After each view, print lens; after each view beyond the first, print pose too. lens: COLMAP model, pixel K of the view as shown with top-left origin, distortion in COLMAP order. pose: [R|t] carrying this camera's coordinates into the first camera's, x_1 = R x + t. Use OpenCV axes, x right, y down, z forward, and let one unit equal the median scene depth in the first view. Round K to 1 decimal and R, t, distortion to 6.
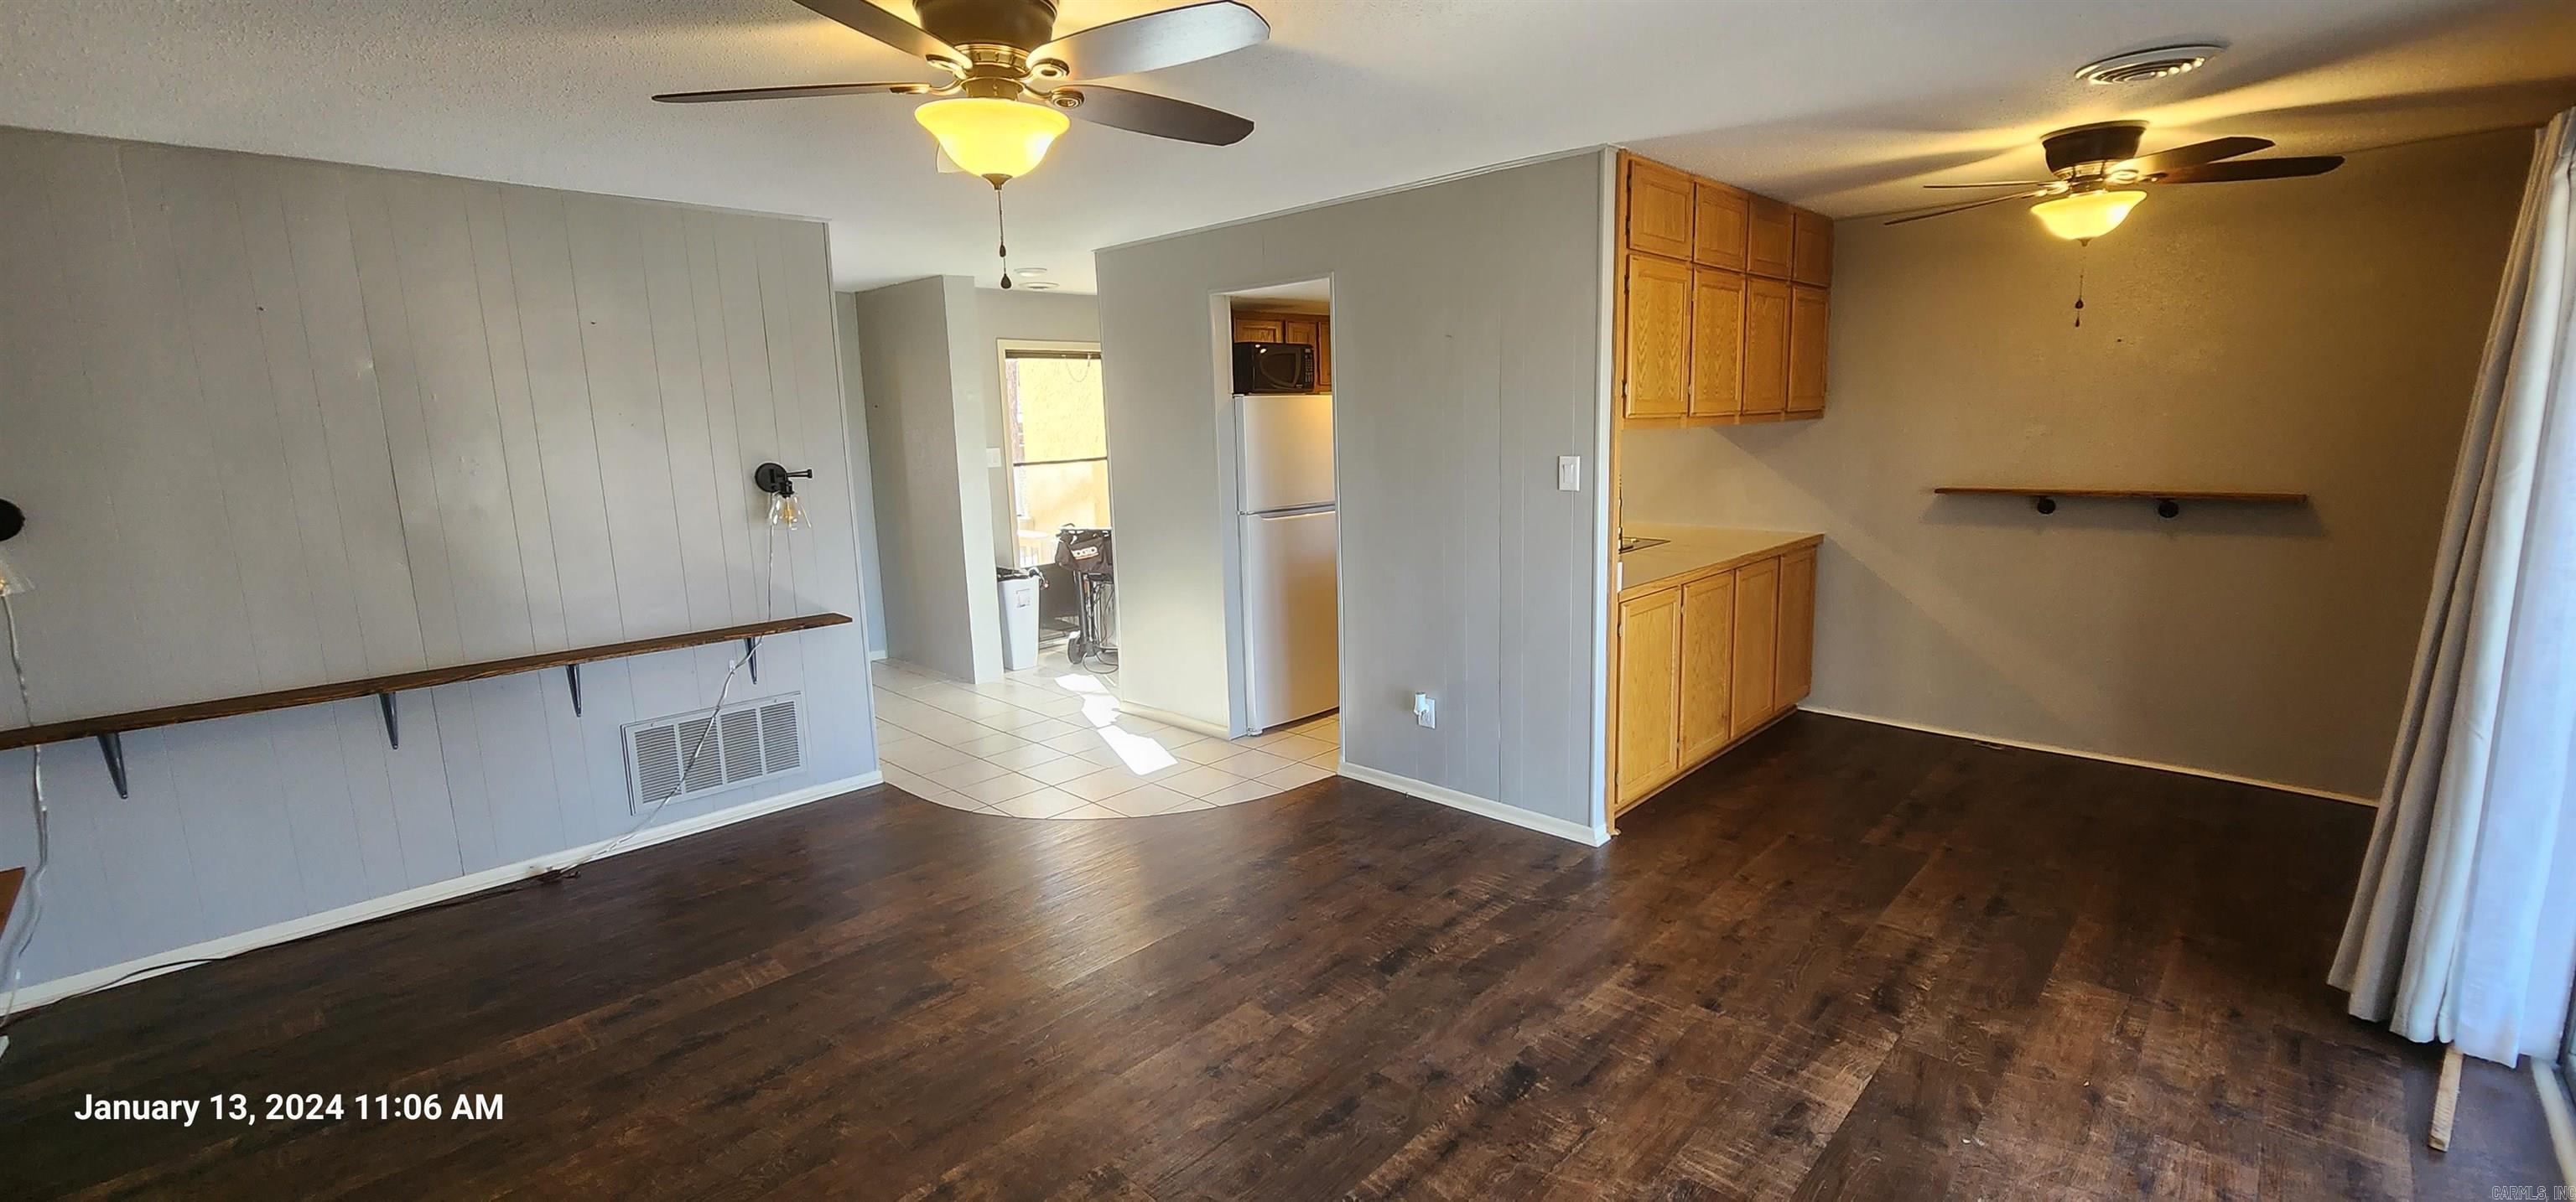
lens RADIAL K [[1052.3, 0, 1300.1], [0, 1052.3, 581.2], [0, 0, 1]] dist [-0.002589, -0.000278]
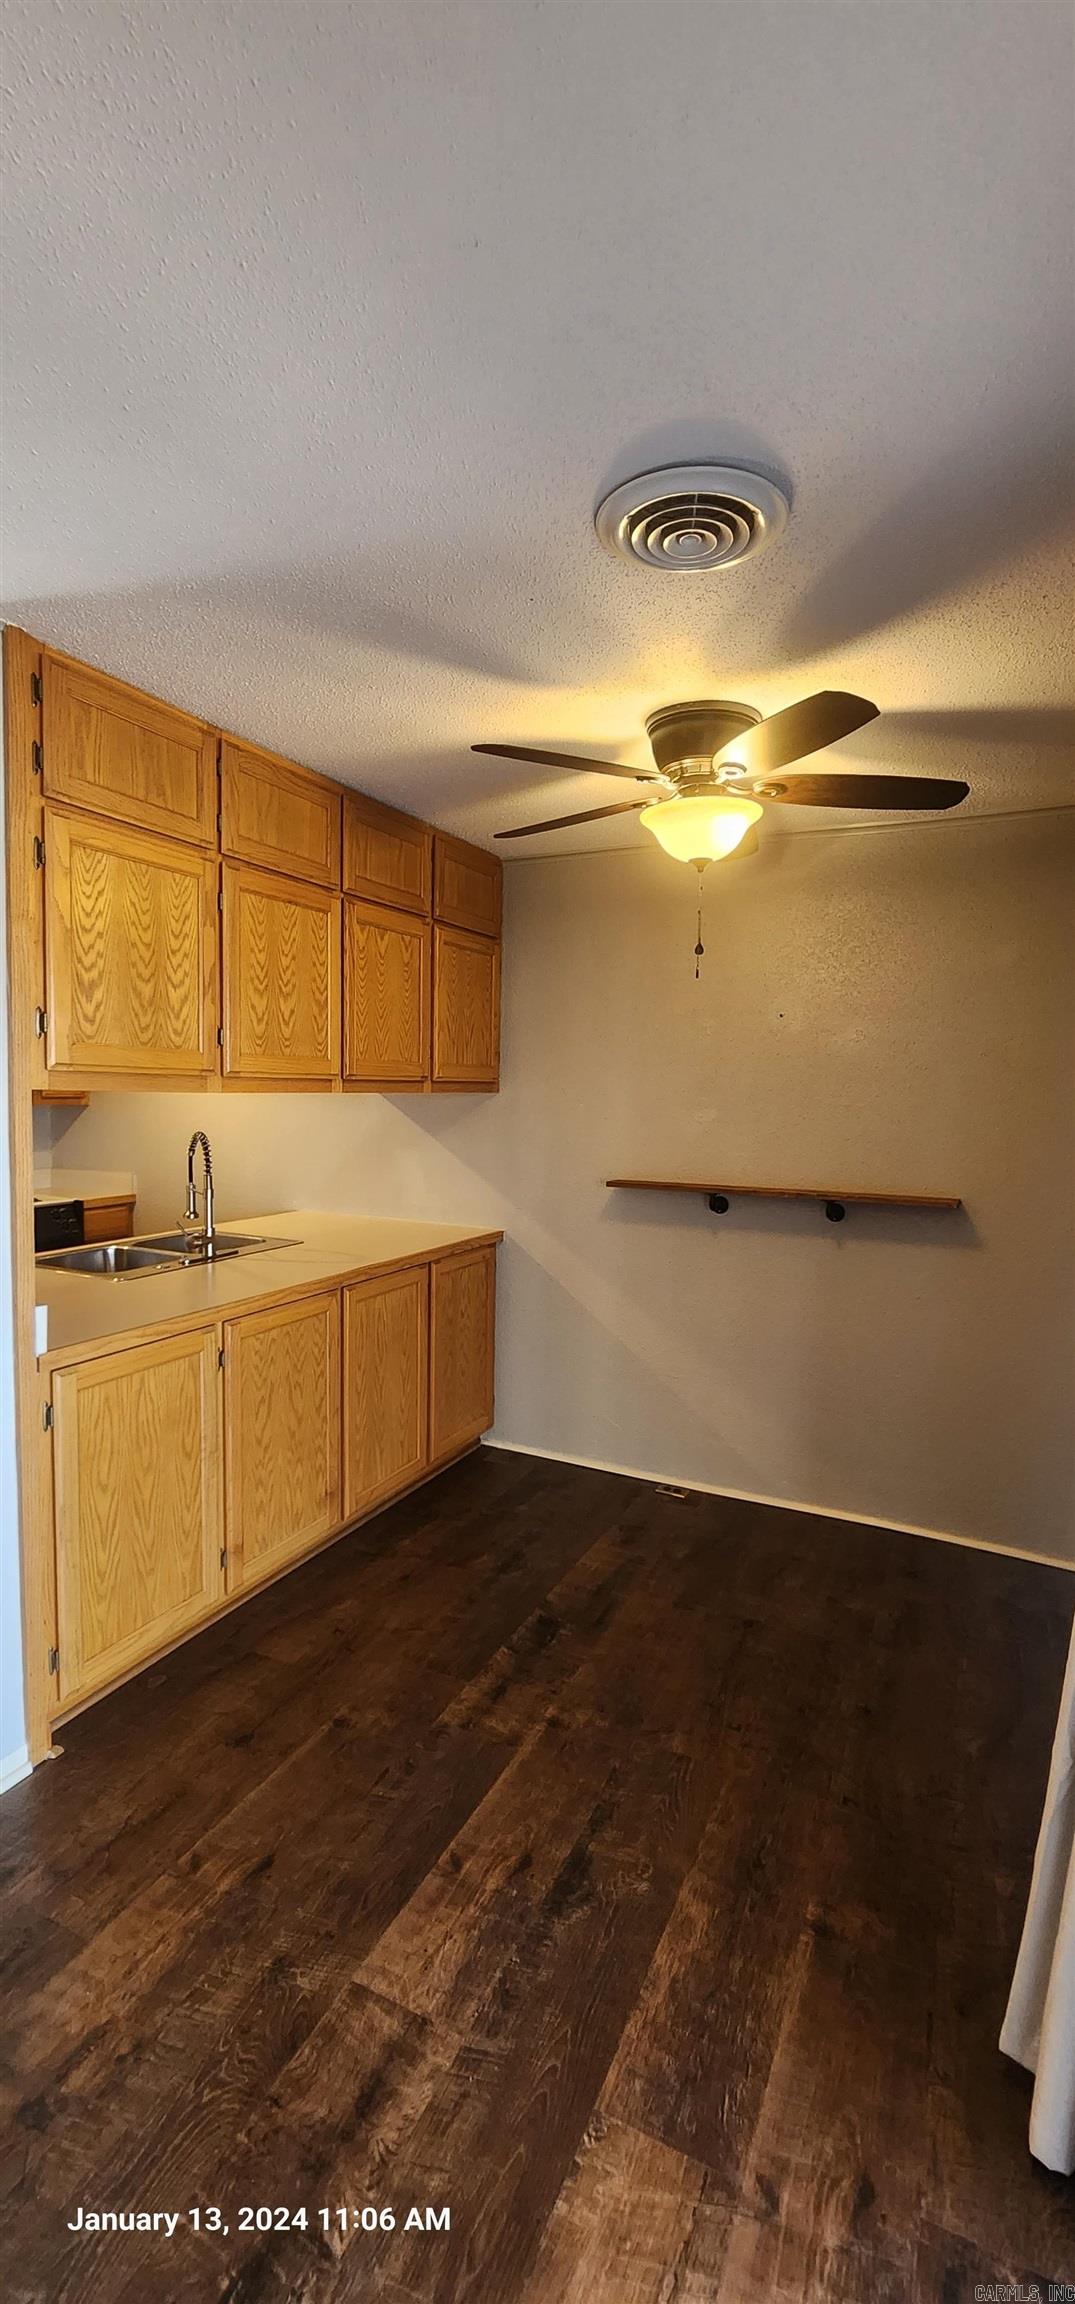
lens RADIAL K [[948.1, 0, 537.5], [0, 948.1, 1152.0], [0, 0, 1]] dist [-0.000898, 0.000374]
pose [[0.949681, 0.023447, 0.312340, 0.378292], [0.004087, 0.996182, -0.087209, -0.054415], [-0.313192, 0.084097, 0.945959, 0.365468]]
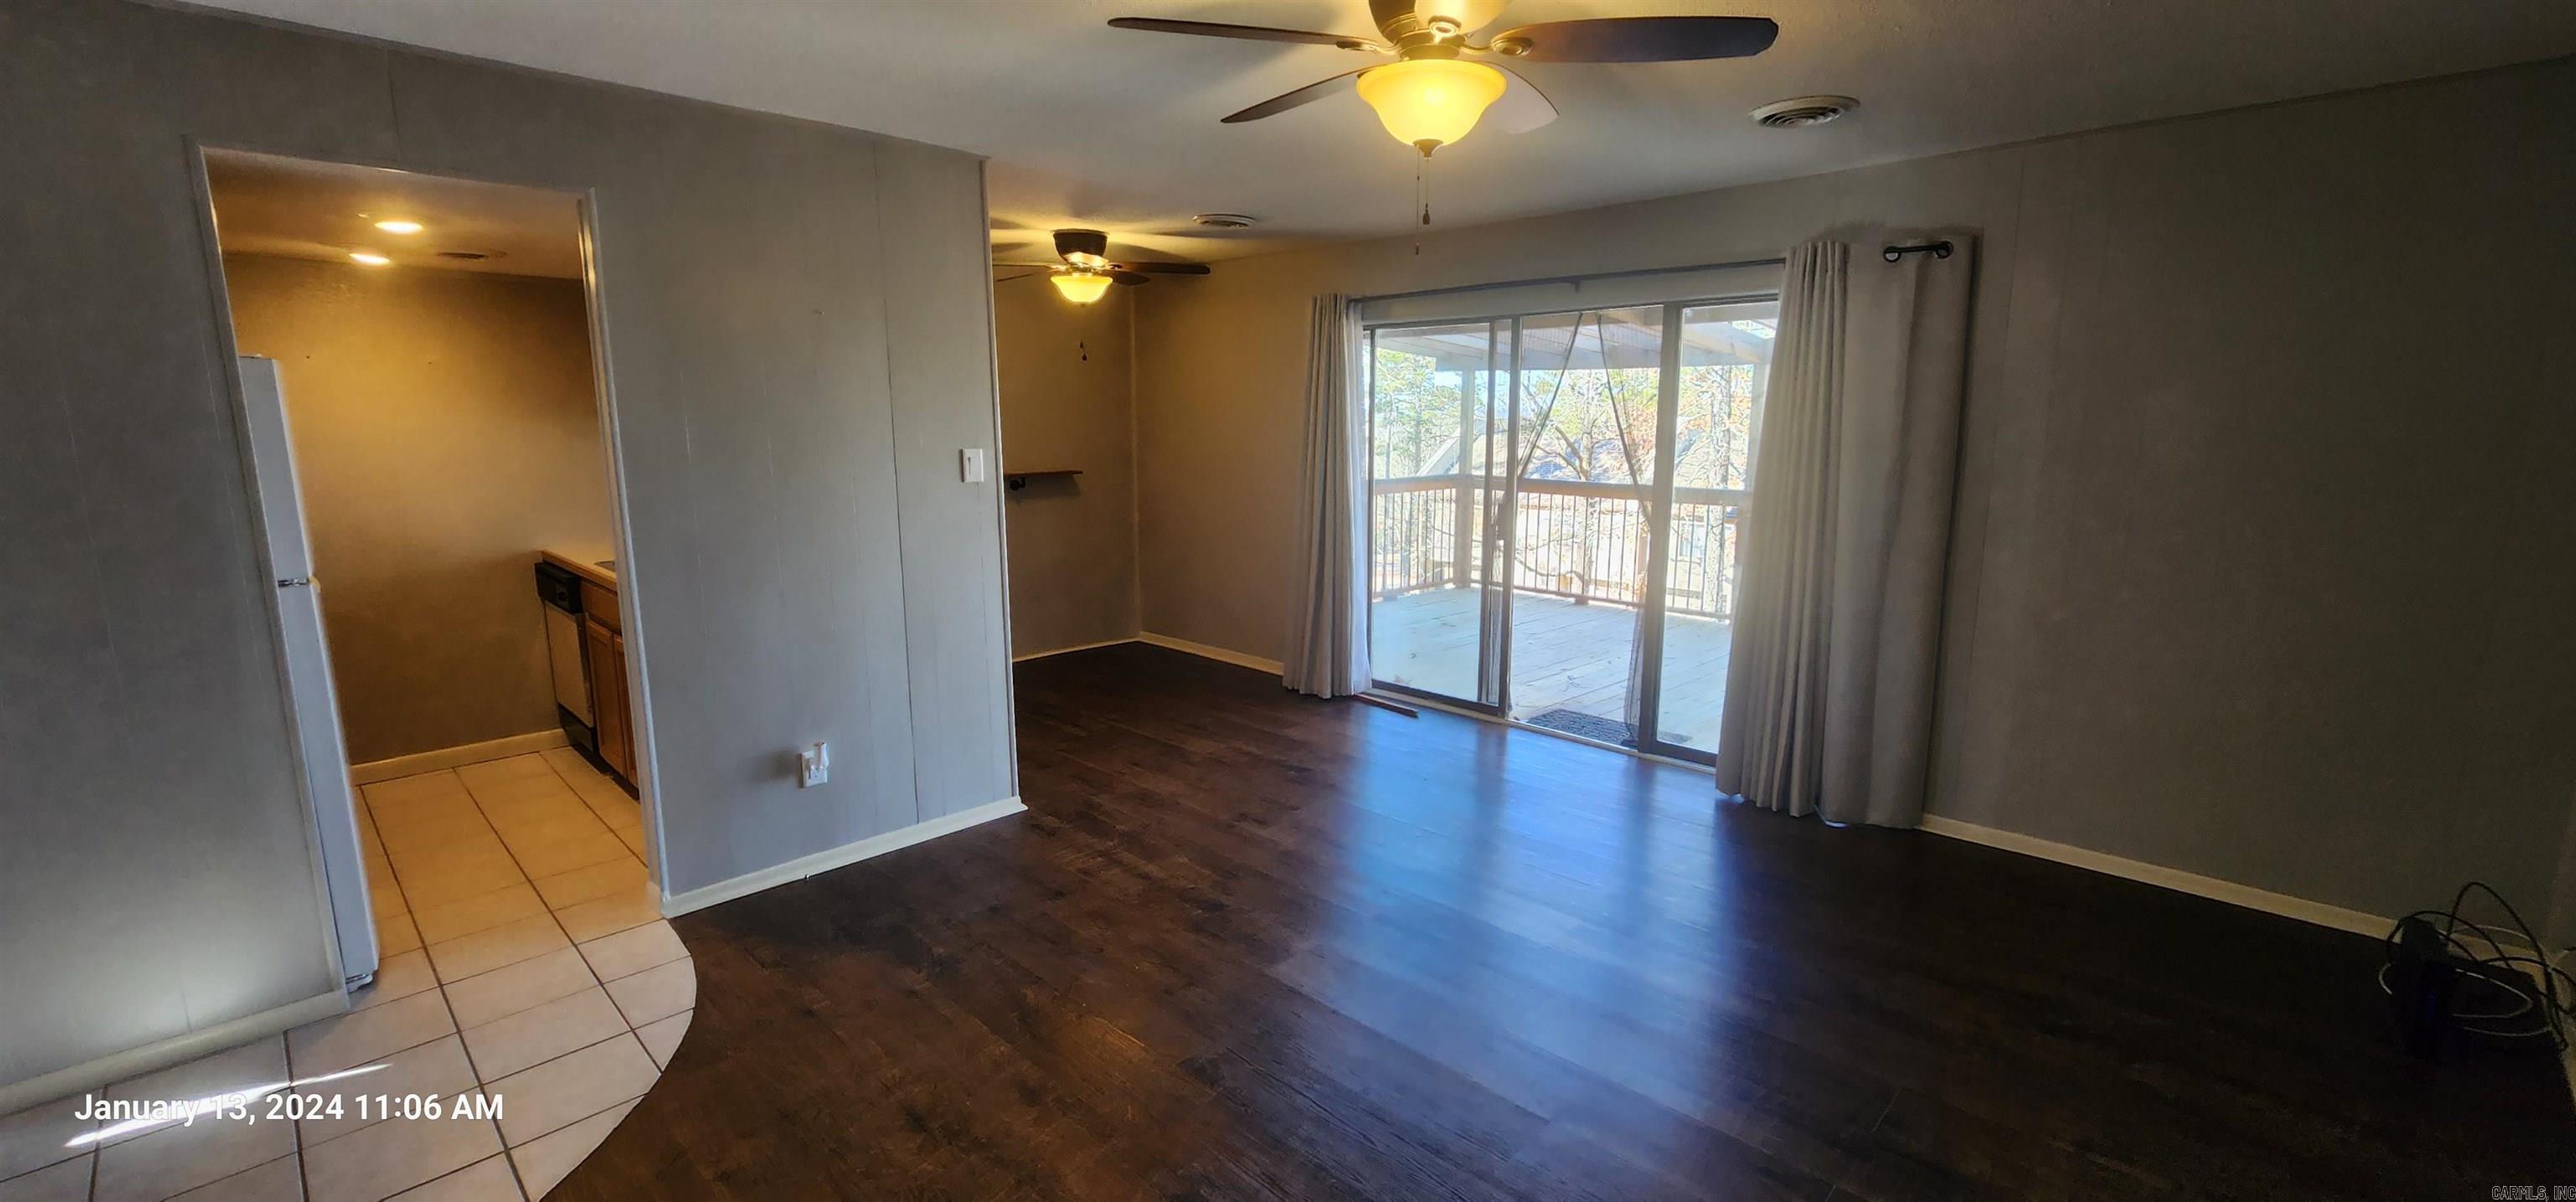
lens RADIAL K [[1052.3, 0, 1300.1], [0, 1052.3, 581.2], [0, 0, 1]] dist [-0.002589, -0.000278]
pose [[-0.000024, -0.127661, 0.991818, -0.731426], [0.150491, 0.980522, 0.126210, -0.069374], [-0.988611, 0.149263, 0.019188, 0.638289]]
